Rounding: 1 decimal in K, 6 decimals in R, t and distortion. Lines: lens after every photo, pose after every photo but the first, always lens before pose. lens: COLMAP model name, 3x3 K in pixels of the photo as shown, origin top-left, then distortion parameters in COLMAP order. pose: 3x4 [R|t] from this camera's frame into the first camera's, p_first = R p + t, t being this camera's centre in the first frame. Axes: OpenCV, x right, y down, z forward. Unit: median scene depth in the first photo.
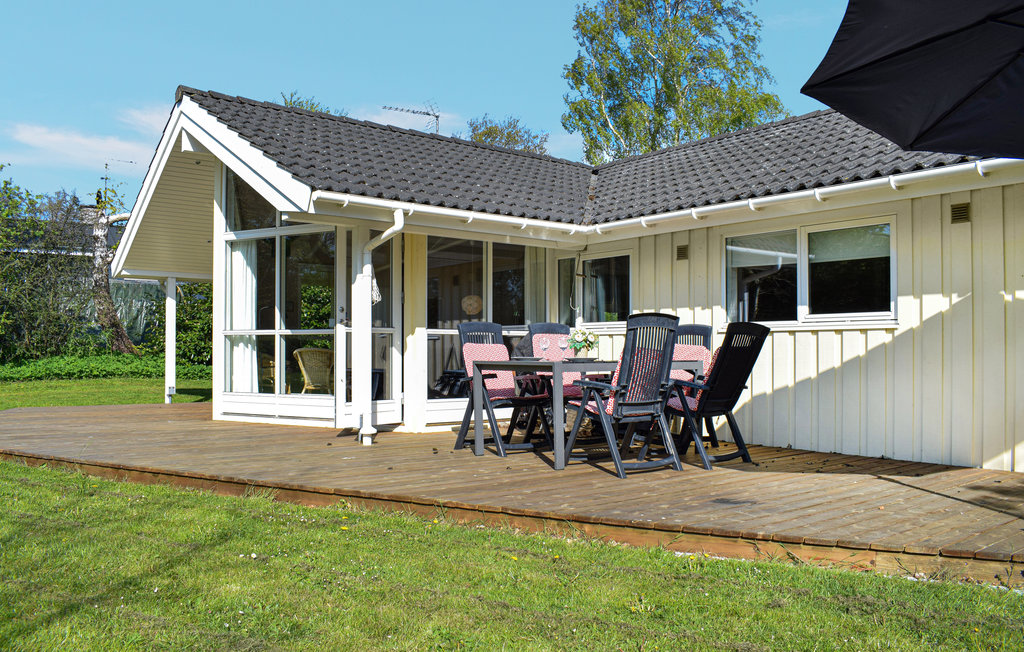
lens RADIAL K [[792.8, 0, 512.4], [0, 792.8, 323.4], [0, 0, 1]] dist [-0.100868, 0.003252]
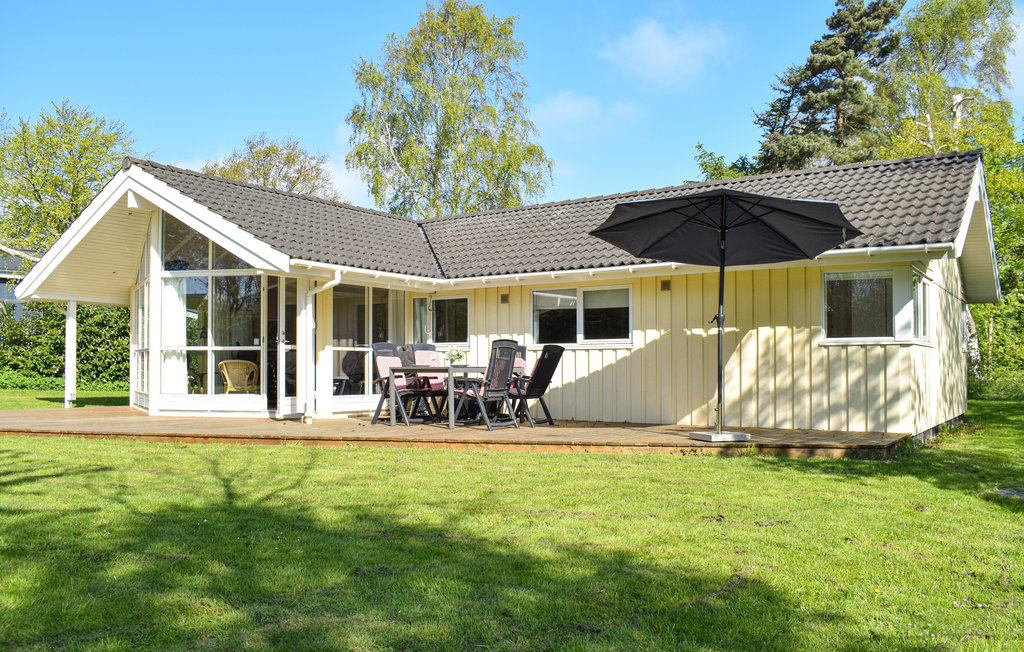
lens RADIAL K [[792.8, 0, 512.4], [0, 792.8, 323.4], [0, 0, 1]] dist [-0.100868, 0.003252]
pose [[0.953369, 0.013393, 0.301510, -0.305324], [-0.007048, 0.999730, -0.022121, -0.008222], [-0.301725, 0.018964, 0.953206, -0.631955]]
